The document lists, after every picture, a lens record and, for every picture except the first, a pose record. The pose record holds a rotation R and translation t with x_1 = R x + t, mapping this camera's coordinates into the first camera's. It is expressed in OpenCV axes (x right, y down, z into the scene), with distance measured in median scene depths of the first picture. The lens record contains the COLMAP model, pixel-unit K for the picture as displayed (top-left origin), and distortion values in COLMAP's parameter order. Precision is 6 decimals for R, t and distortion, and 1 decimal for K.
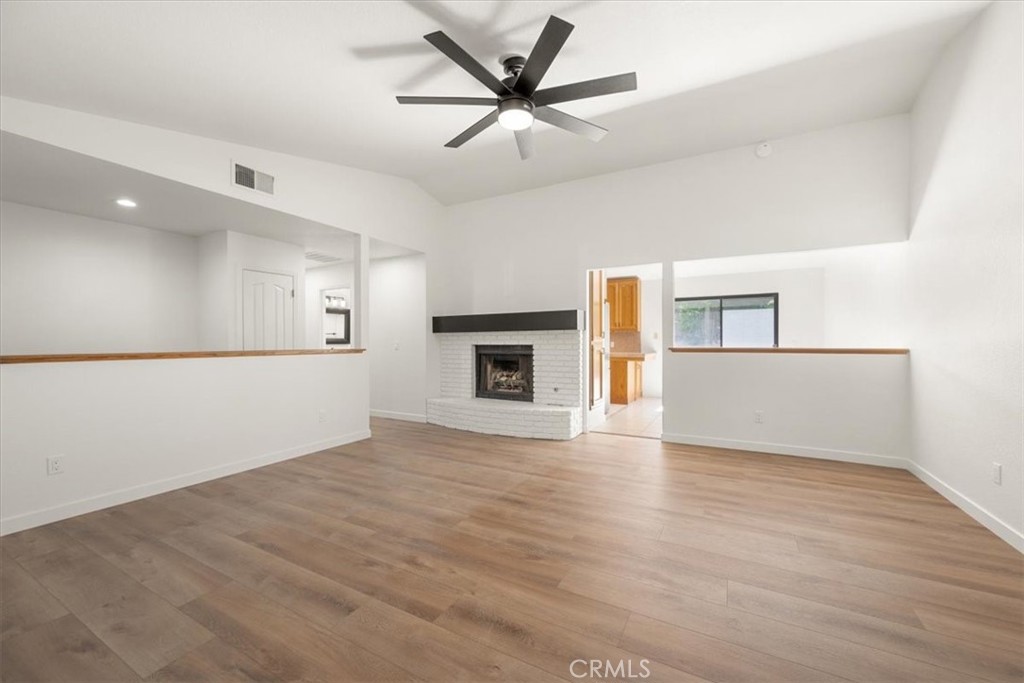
lens RADIAL K [[397.9, 0, 511.1], [0, 397.9, 344.7], [0, 0, 1]] dist [-0.000739, -0.000640]
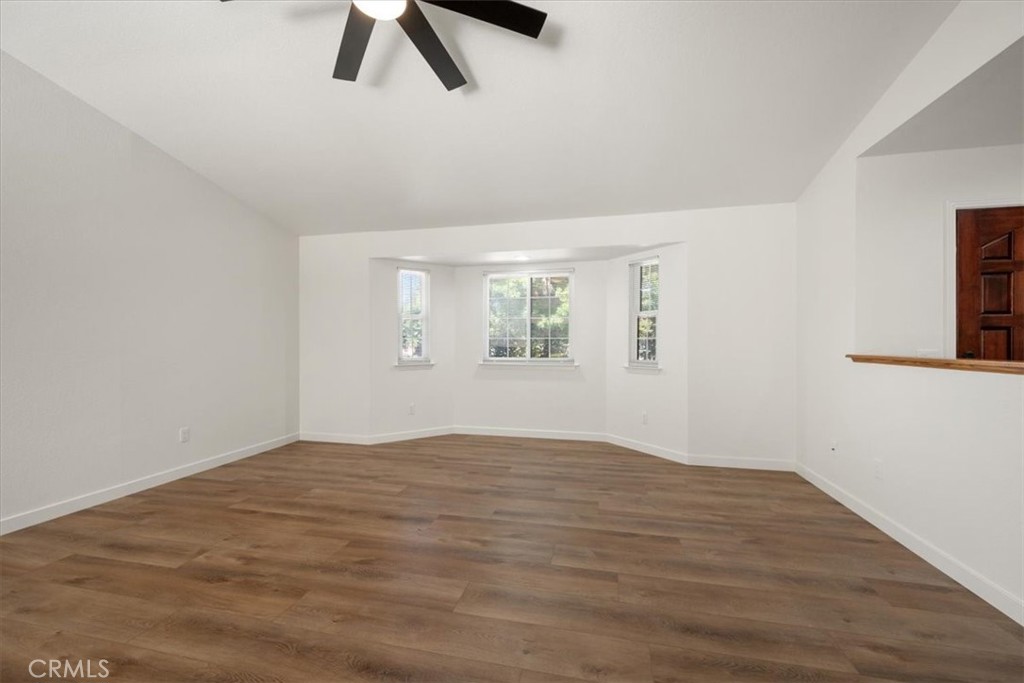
lens RADIAL K [[397.9, 0, 512.3], [0, 397.9, 337.9], [0, 0, 1]] dist [-0.000739, -0.000640]
pose [[-0.960029, 0.001048, -0.279898, -0.021527], [0.001716, 0.999996, -0.002143, -0.022531], [0.279895, -0.002538, -0.960027, 2.259779]]
